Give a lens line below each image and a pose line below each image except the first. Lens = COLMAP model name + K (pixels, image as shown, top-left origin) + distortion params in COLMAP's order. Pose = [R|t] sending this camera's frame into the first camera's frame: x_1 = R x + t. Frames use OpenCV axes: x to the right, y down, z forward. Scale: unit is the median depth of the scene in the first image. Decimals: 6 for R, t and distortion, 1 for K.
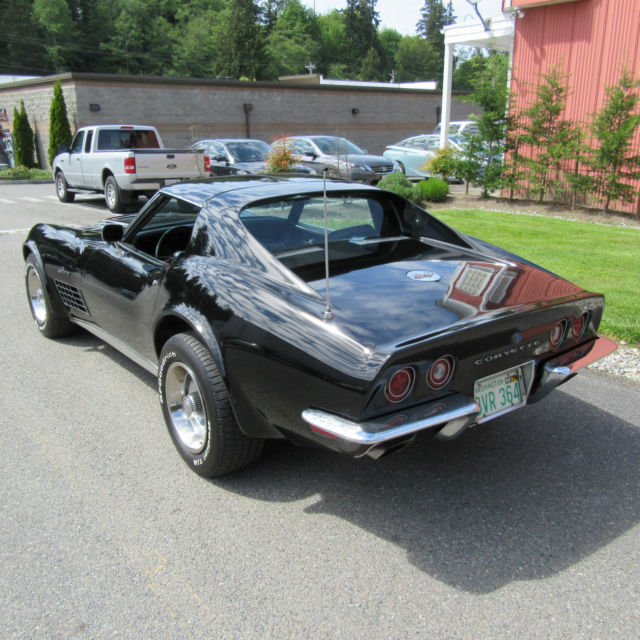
lens RADIAL K [[630.1, 0, 322.7], [0, 630.1, 319.8], [0, 0, 1]] dist [-0.007885, 0.000000]
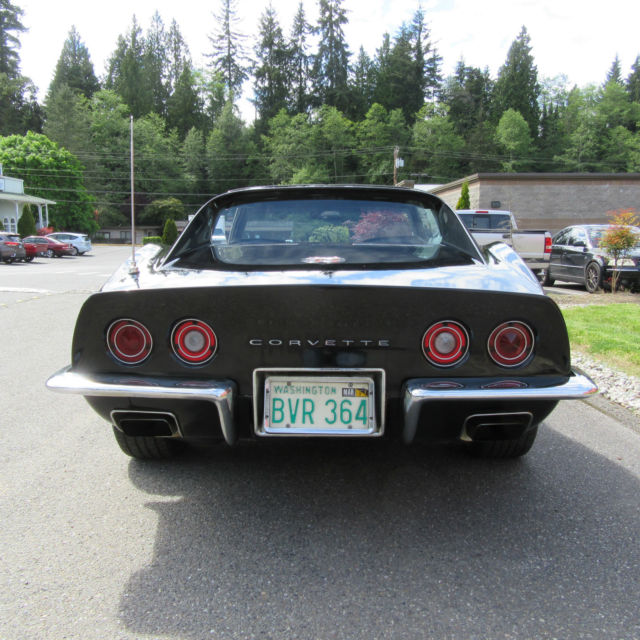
lens RADIAL K [[630.1, 0, 317.4], [0, 630.1, 318.9], [0, 0, 1]] dist [-0.007885, 0.000000]
pose [[0.777013, 0.081932, -0.624130, 0.078578], [-0.184207, 0.977686, -0.100984, 0.010302], [0.601929, 0.193435, 0.774767, 0.044582]]
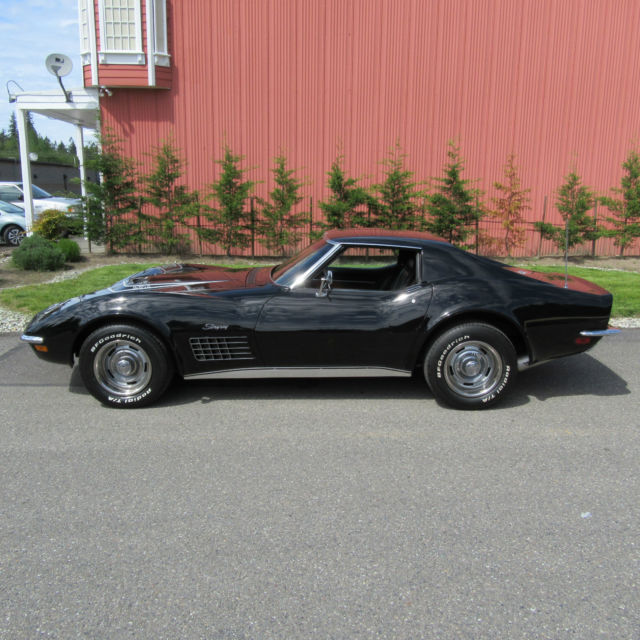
lens RADIAL K [[630.1, 0, 320.4], [0, 630.1, 319.6], [0, 0, 1]] dist [-0.007885, 0.000000]
pose [[0.609794, -0.154815, 0.777292, -0.204245], [0.223270, 0.974572, 0.018949, -0.012309], [-0.760461, 0.161991, 0.628854, 0.032345]]
